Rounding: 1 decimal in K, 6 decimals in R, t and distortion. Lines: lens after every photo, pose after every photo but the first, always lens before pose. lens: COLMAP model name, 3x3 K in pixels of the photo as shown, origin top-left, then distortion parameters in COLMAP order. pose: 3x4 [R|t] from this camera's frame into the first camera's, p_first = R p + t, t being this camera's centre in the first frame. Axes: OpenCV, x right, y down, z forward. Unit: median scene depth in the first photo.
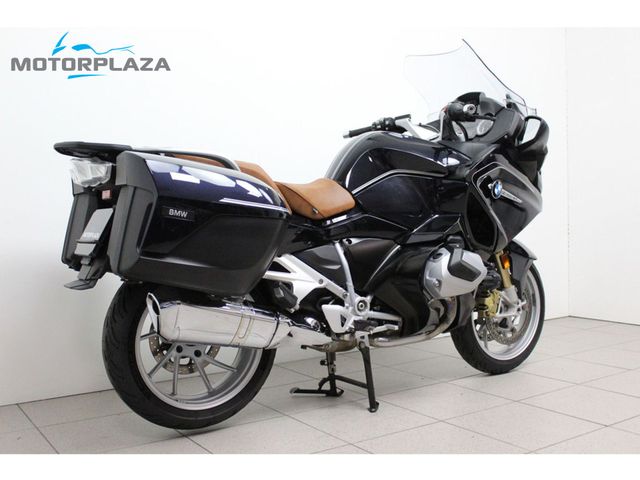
lens RADIAL K [[727.4, 0, 320.0], [0, 727.4, 240.0], [0, 0, 1]] dist [0.009151, 0.043626]
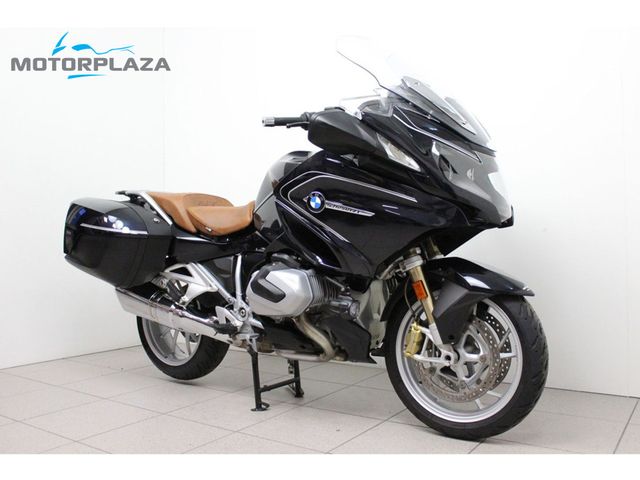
lens RADIAL K [[583.9, 0, 320.0], [0, 583.9, 240.0], [0, 0, 1]] dist [-0.151380, -0.000603]
pose [[0.355905, 0.009584, -0.934473, 0.952706], [-0.031515, 0.999502, -0.001752, -0.024789], [0.933990, 0.030074, 0.356030, 0.798149]]
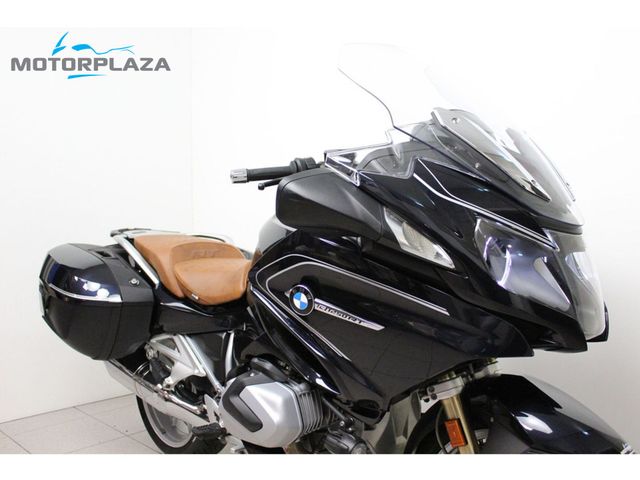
lens RADIAL K [[559.3, 0, 320.0], [0, 559.3, 240.0], [0, 0, 1]] dist [-0.116647, 0.001574]
pose [[0.215447, 0.043818, -0.975532, 0.726442], [-0.032418, 0.998763, 0.037702, -0.144165], [0.975977, 0.023502, 0.216601, 0.966628]]
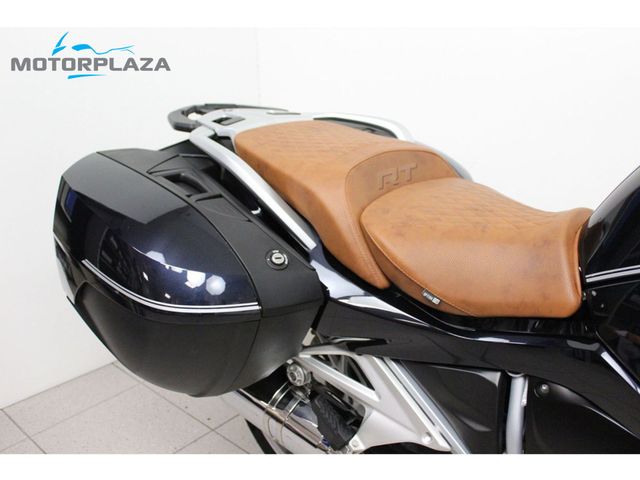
lens RADIAL K [[583.9, 0, 320.0], [0, 583.9, 240.0], [0, 0, 1]] dist [-0.151380, -0.000603]
pose [[0.243753, 0.326146, -0.913353, 0.276022], [-0.022817, 0.943427, 0.330795, -0.180548], [0.969569, -0.059793, 0.237405, 0.825528]]
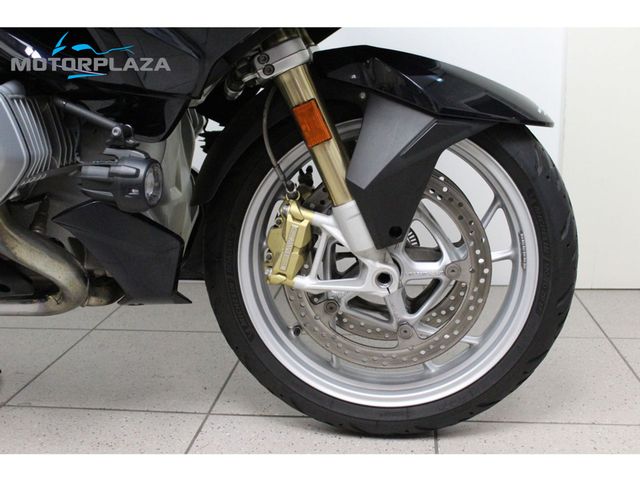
lens RADIAL K [[727.4, 0, 320.0], [0, 727.4, 240.0], [0, 0, 1]] dist [0.009151, 0.043626]
pose [[0.734456, 0.143409, -0.663331, 0.566928], [-0.006906, 0.978947, 0.203998, 0.015878], [0.678621, -0.145247, 0.719984, 0.905340]]
